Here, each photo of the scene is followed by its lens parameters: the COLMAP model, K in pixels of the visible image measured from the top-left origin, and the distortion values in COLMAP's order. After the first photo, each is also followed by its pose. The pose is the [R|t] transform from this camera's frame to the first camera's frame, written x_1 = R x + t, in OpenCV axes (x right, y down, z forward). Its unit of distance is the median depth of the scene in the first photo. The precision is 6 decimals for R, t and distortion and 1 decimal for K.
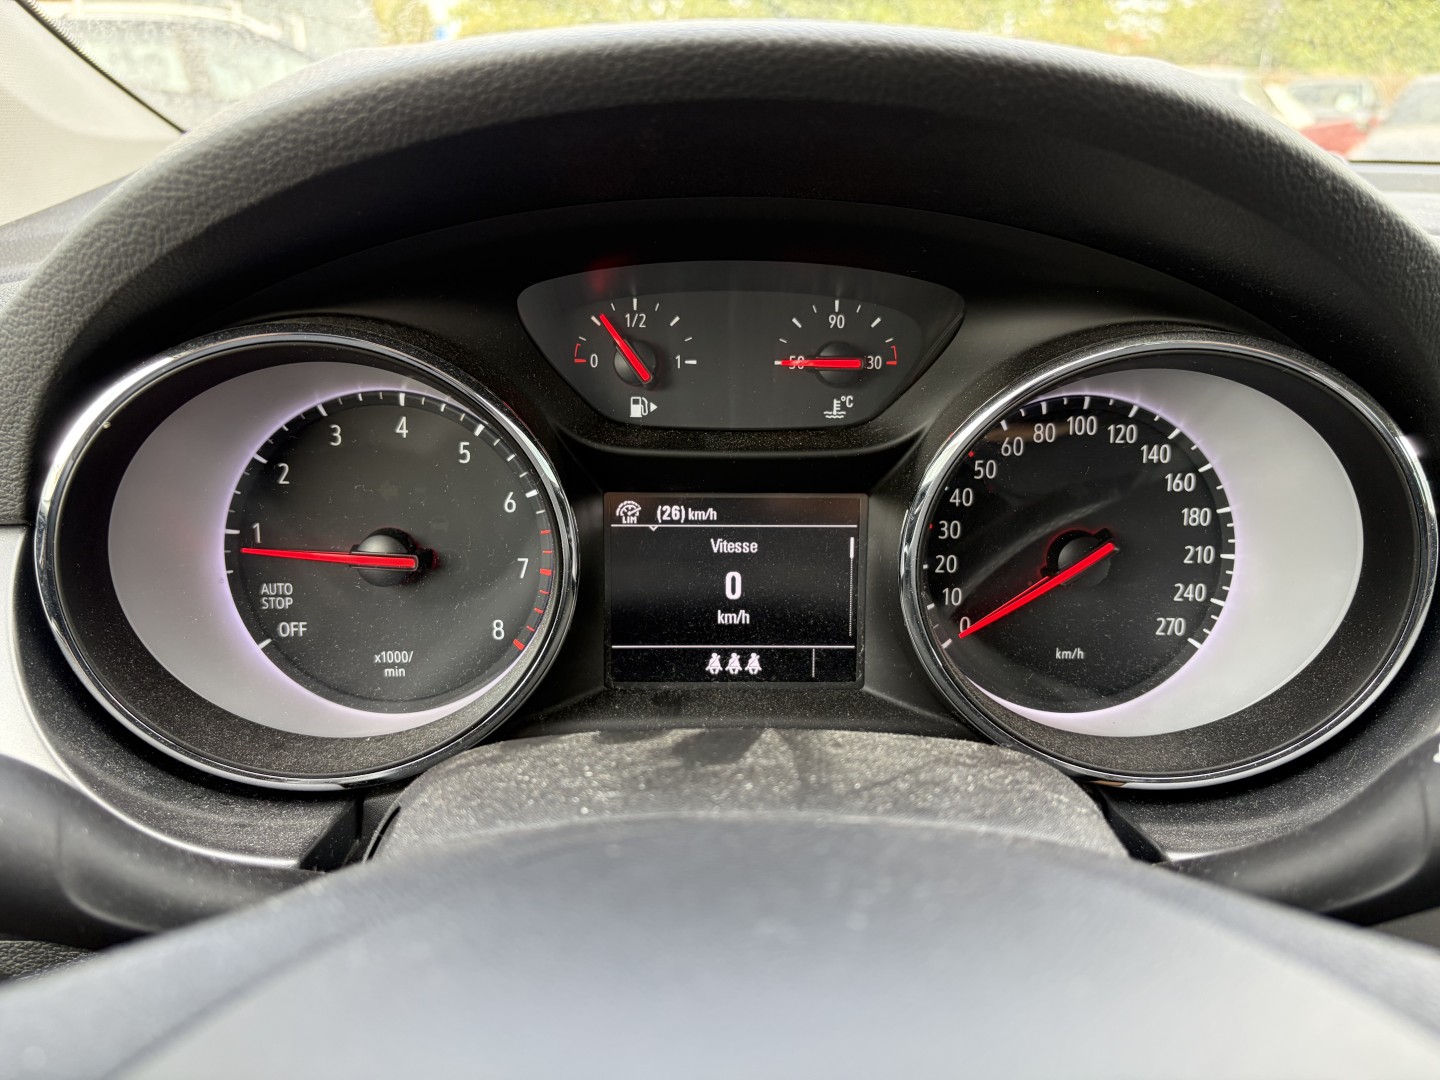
lens RADIAL K [[1077.8, 0, 720.0], [0, 1077.8, 540.0], [0, 0, 1]] dist [0.010409, -0.056353]
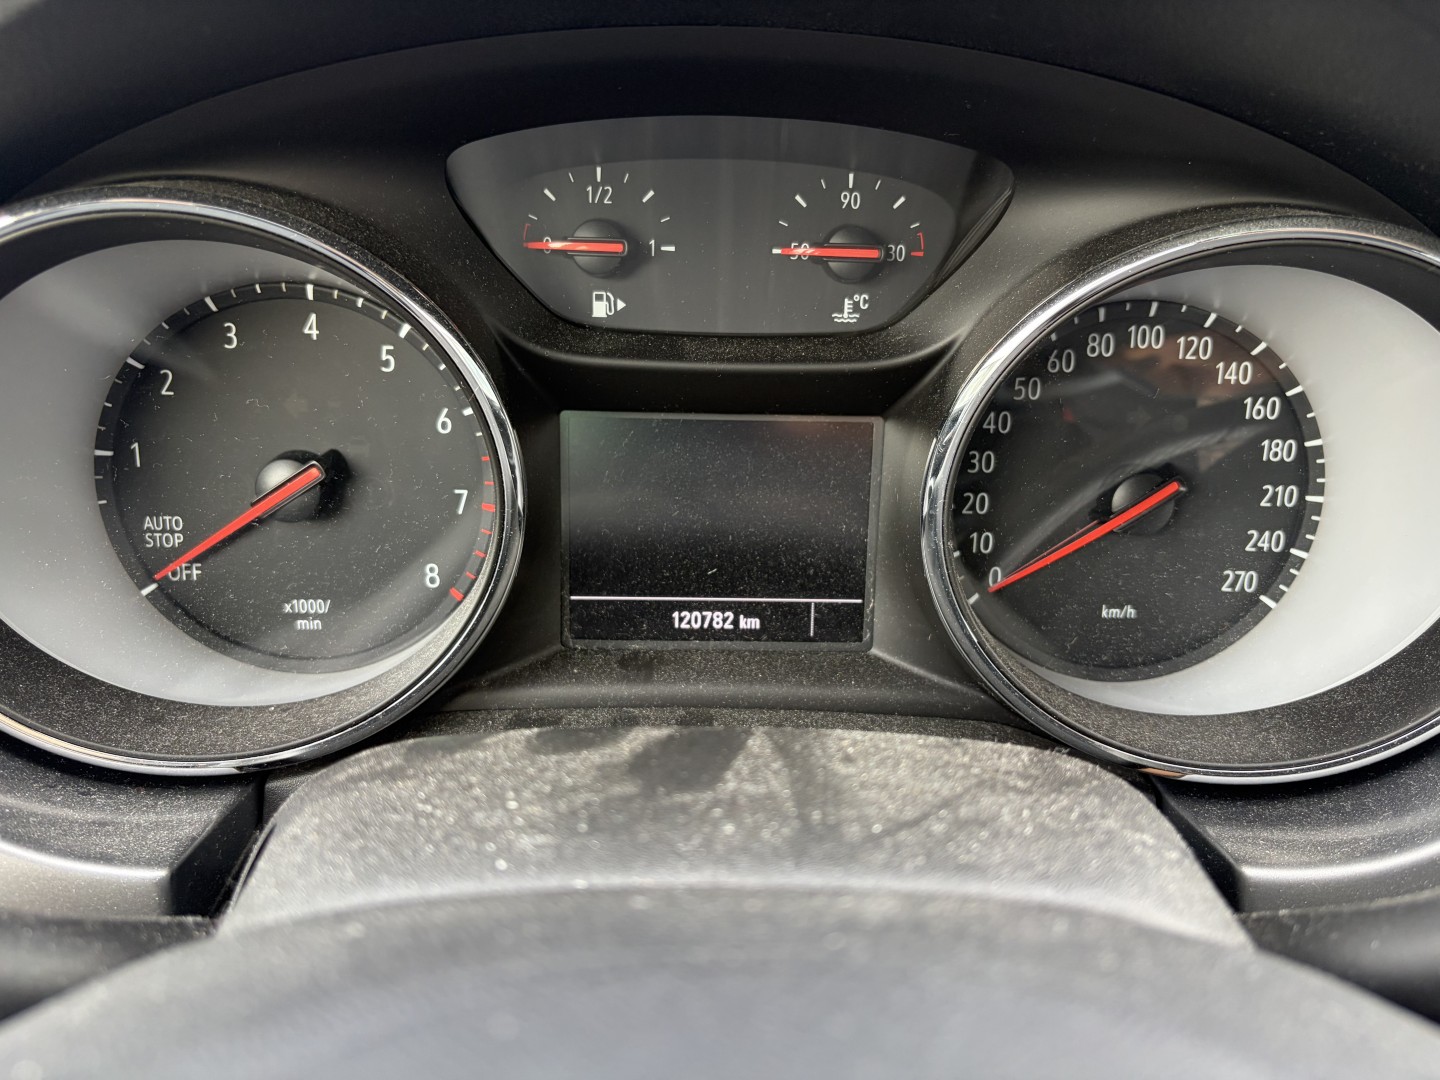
lens RADIAL K [[1105.0, 0, 720.0], [0, 1105.0, 540.0], [0, 0, 1]] dist [-0.014505, 0.003061]
pose [[0.999872, 0.013027, 0.009294, 0.006992], [-0.013748, 0.996513, 0.082302, -0.017824], [-0.008190, -0.082419, 0.996564, 0.167655]]
